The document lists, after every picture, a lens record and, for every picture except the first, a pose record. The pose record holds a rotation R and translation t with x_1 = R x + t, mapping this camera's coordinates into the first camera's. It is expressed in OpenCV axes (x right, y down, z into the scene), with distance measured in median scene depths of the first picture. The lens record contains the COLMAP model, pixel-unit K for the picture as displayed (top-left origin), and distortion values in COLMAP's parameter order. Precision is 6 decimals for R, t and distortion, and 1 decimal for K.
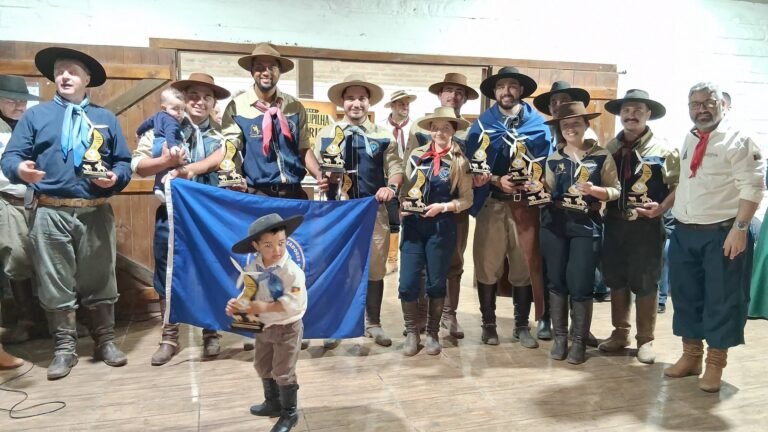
lens RADIAL K [[577.8, 0, 384.7], [0, 577.8, 214.5], [0, 0, 1]] dist [0.083796, -0.135804]
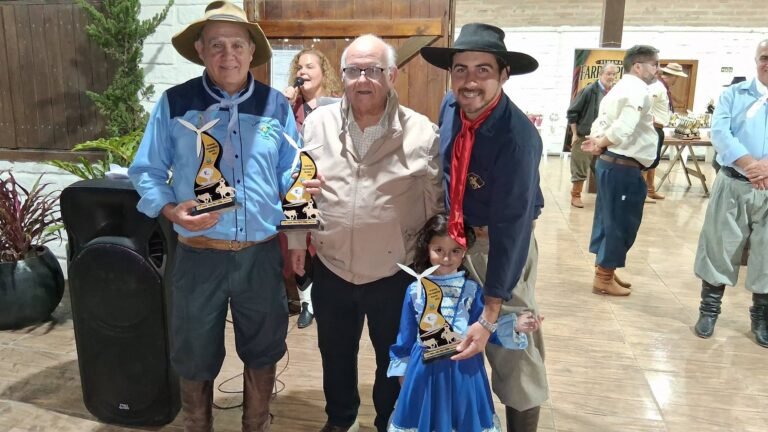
lens RADIAL K [[603.1, 0, 399.9], [0, 603.1, 219.1], [0, 0, 1]] dist [0.024217, -0.055956]
pose [[0.898858, 0.091749, -0.428528, -0.030373], [-0.056717, 0.993970, 0.093845, -0.047671], [0.434554, -0.060049, 0.898642, 0.182459]]
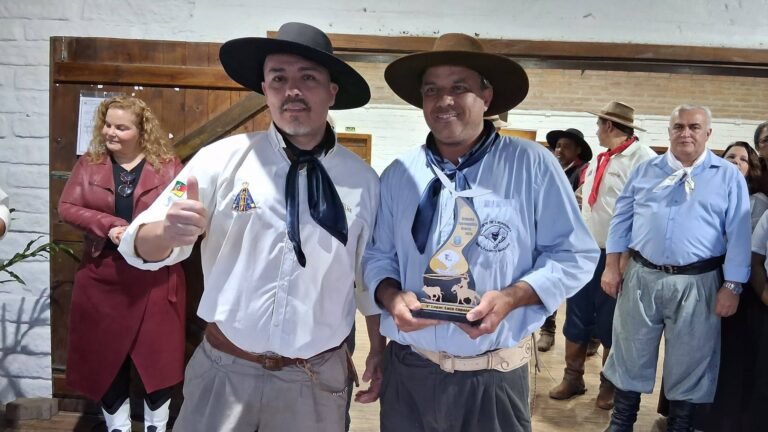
lens RADIAL K [[577.8, 0, 386.0], [0, 577.8, 218.5], [0, 0, 1]] dist [0.083796, -0.135804]
pose [[0.945178, 0.061200, -0.320770, -0.028062], [-0.076277, 0.996485, -0.034635, -0.059251], [0.317522, 0.057204, 0.946524, 0.360596]]
